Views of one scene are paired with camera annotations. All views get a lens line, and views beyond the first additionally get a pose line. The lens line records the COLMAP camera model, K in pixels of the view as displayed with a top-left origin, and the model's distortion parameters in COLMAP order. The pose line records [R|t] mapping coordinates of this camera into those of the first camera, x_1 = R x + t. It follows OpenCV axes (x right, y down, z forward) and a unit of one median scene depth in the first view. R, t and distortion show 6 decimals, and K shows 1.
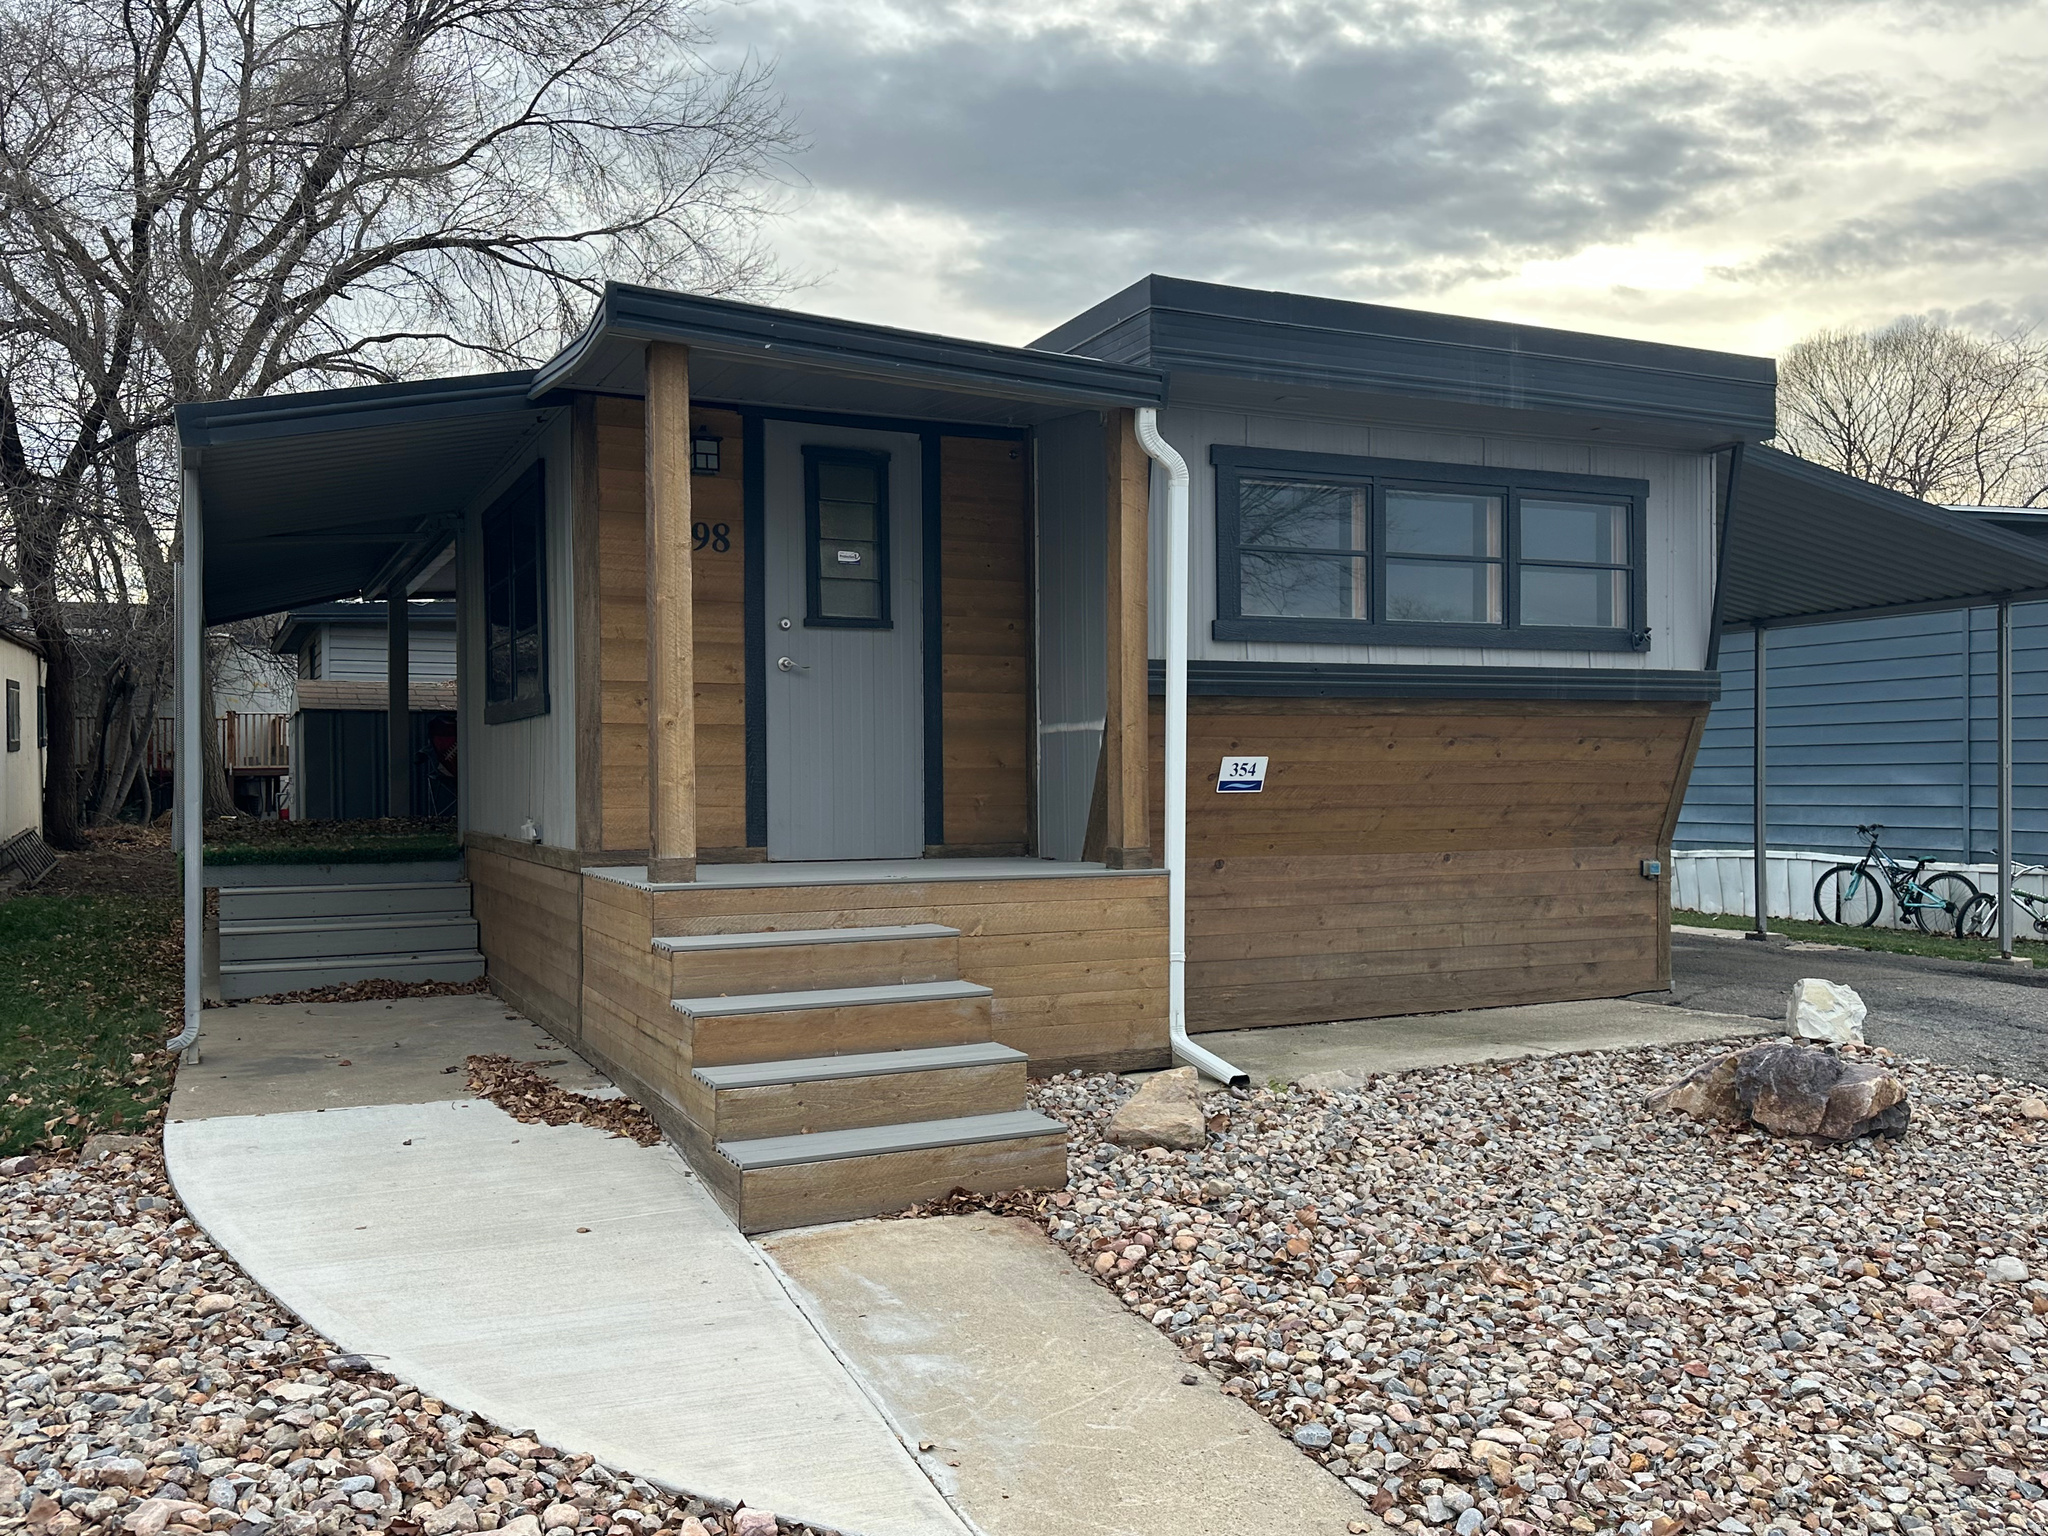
lens RADIAL K [[1642.2, 0, 1003.1], [0, 1642.2, 784.3], [0, 0, 1]] dist [0.086933, -0.013266]
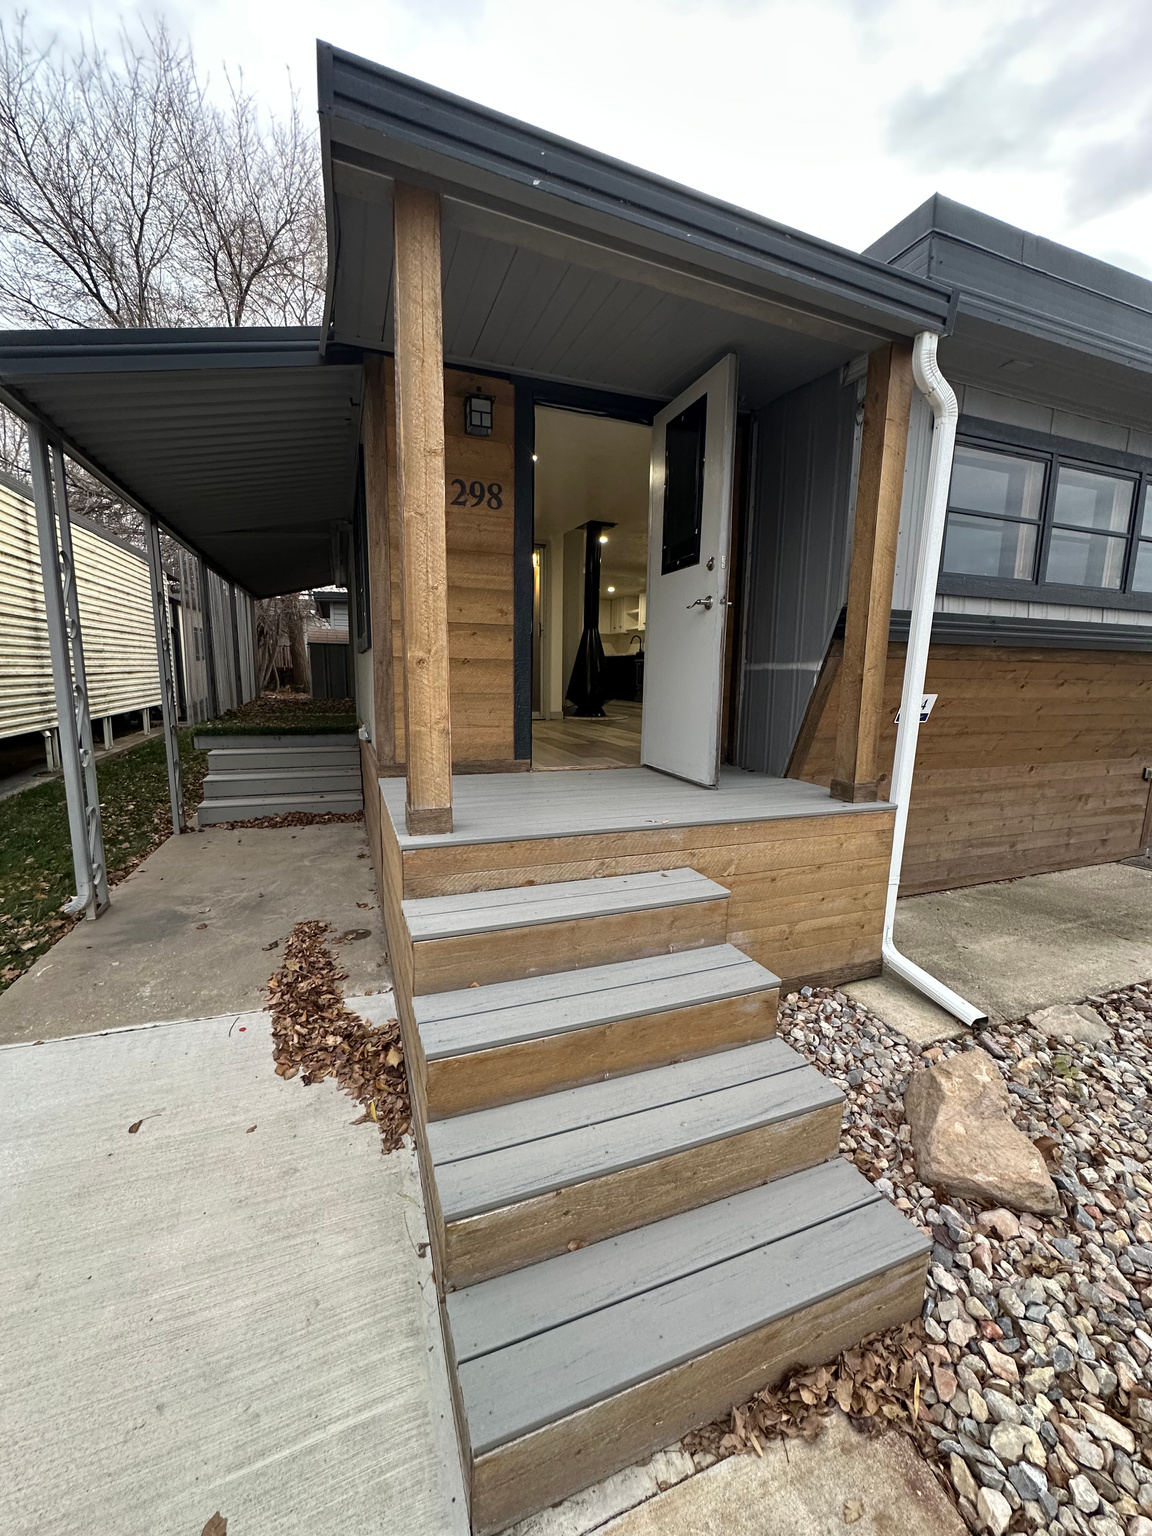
lens RADIAL K [[612.4, 0, 579.4], [0, 612.4, 774.3], [0, 0, 1]] dist [-0.005753, 0.000508]
pose [[0.997085, 0.032927, -0.068822, -0.070945], [-0.021663, 0.987135, 0.158418, -0.023992], [0.073153, -0.156465, 0.984971, 0.518380]]
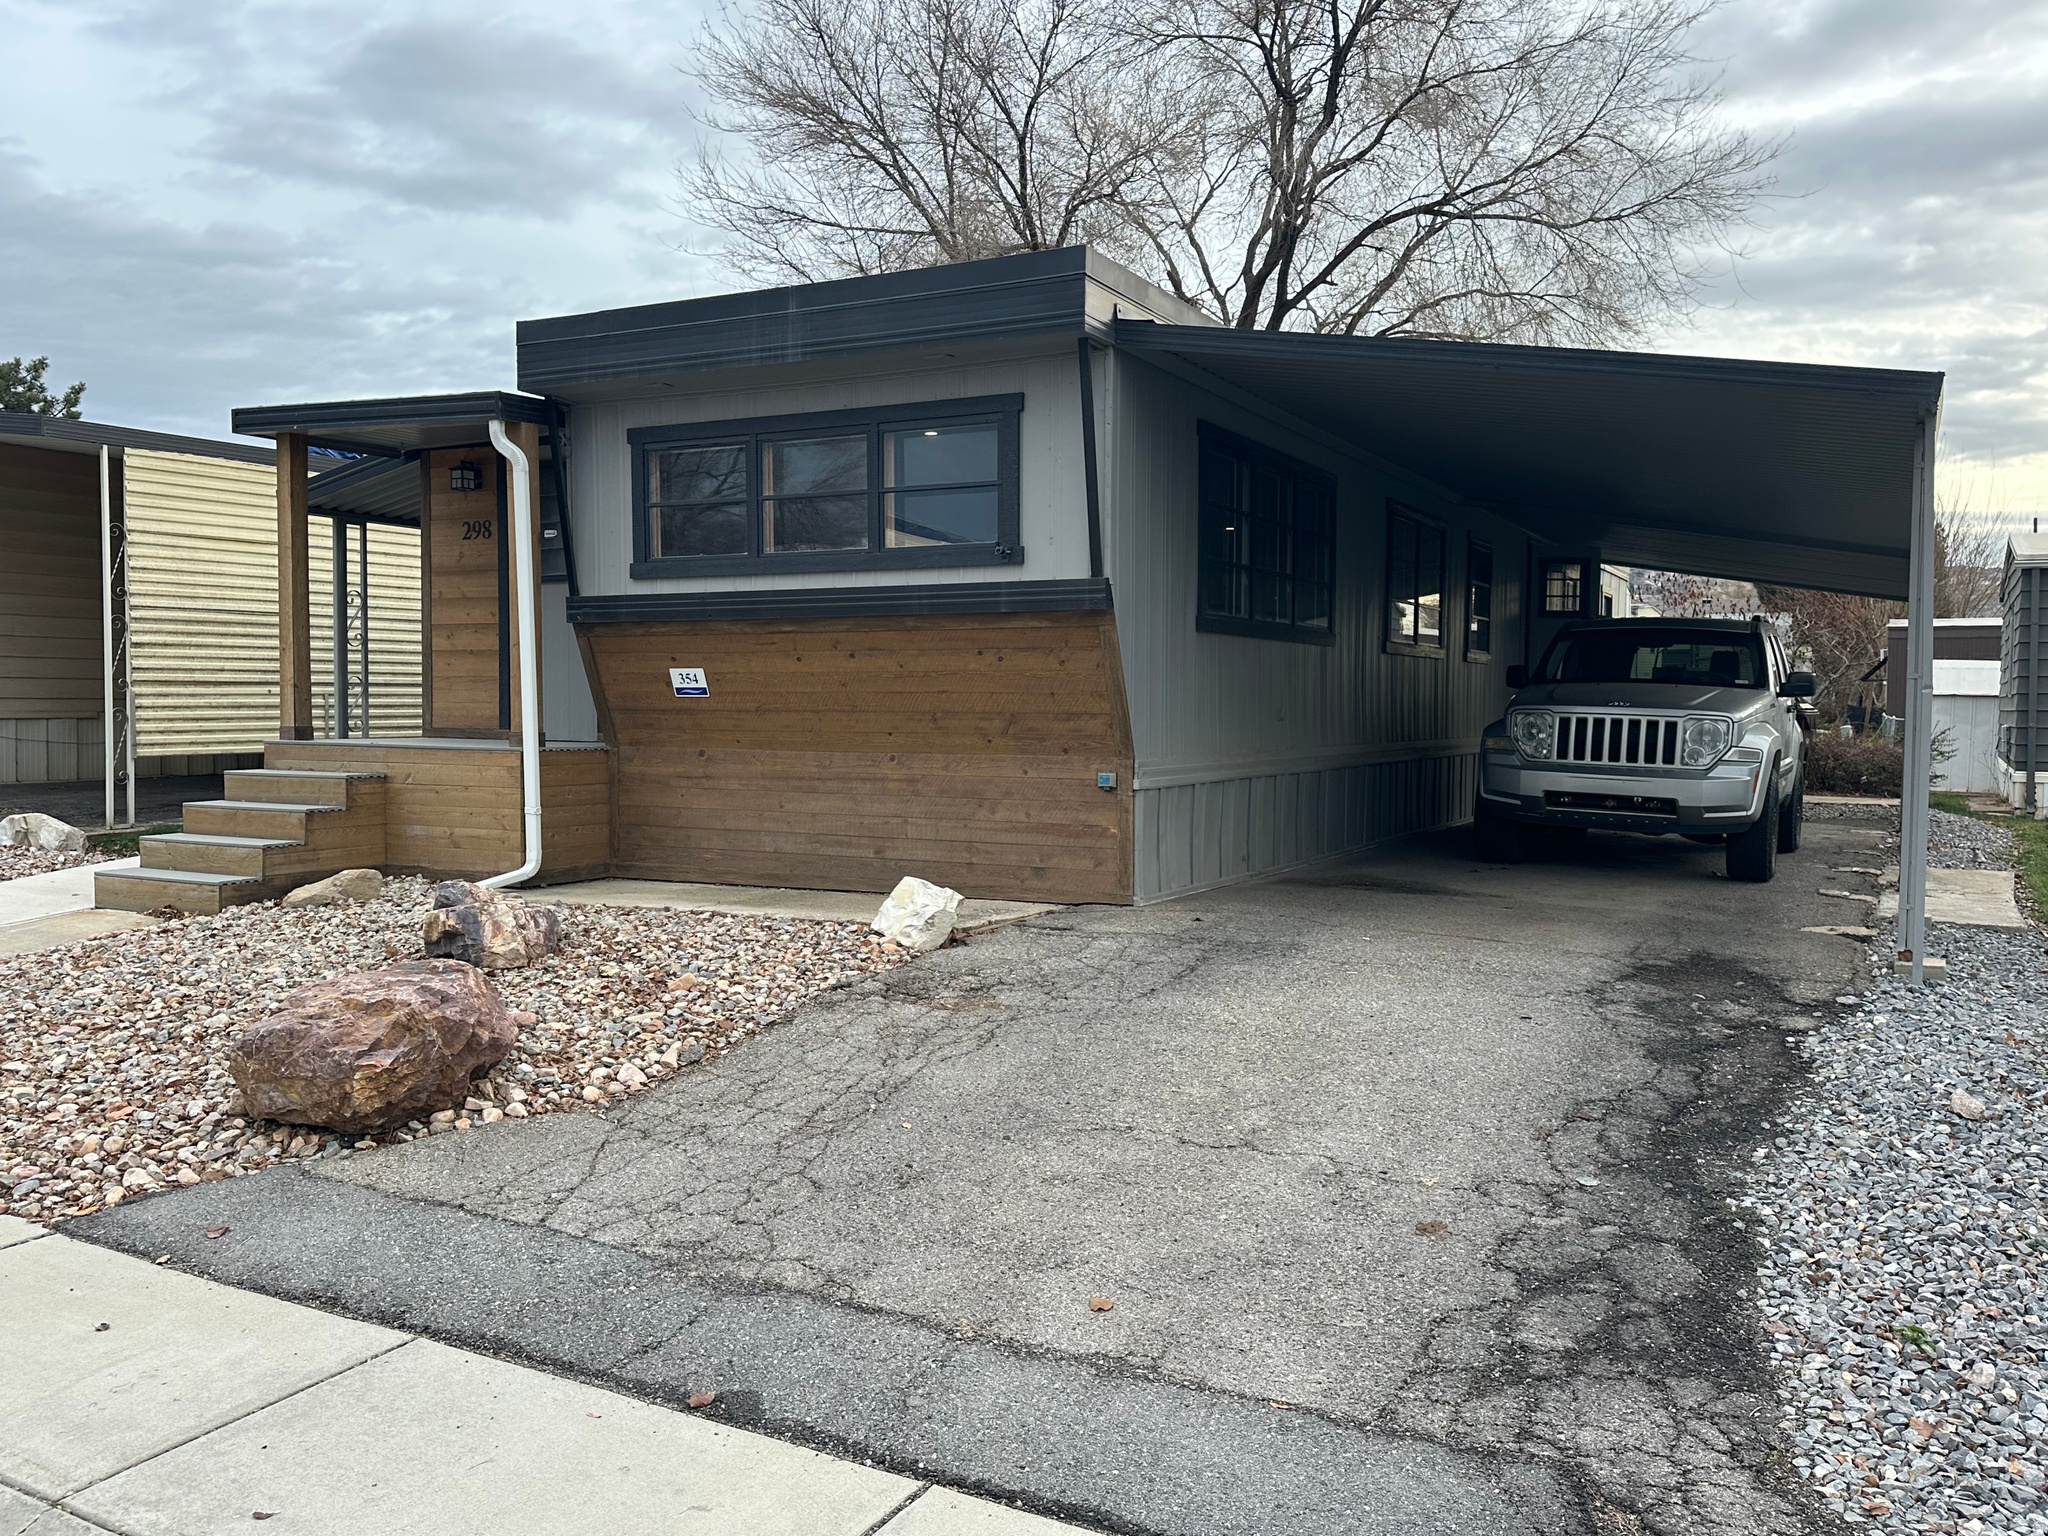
lens RADIAL K [[1642.2, 0, 1034.7], [0, 1642.2, 786.1], [0, 0, 1]] dist [0.086933, -0.013266]
pose [[0.605614, 0.047012, -0.794369, 1.312776], [-0.014080, 0.998730, 0.048373, 0.008555], [0.795634, -0.018111, 0.605507, 0.431212]]
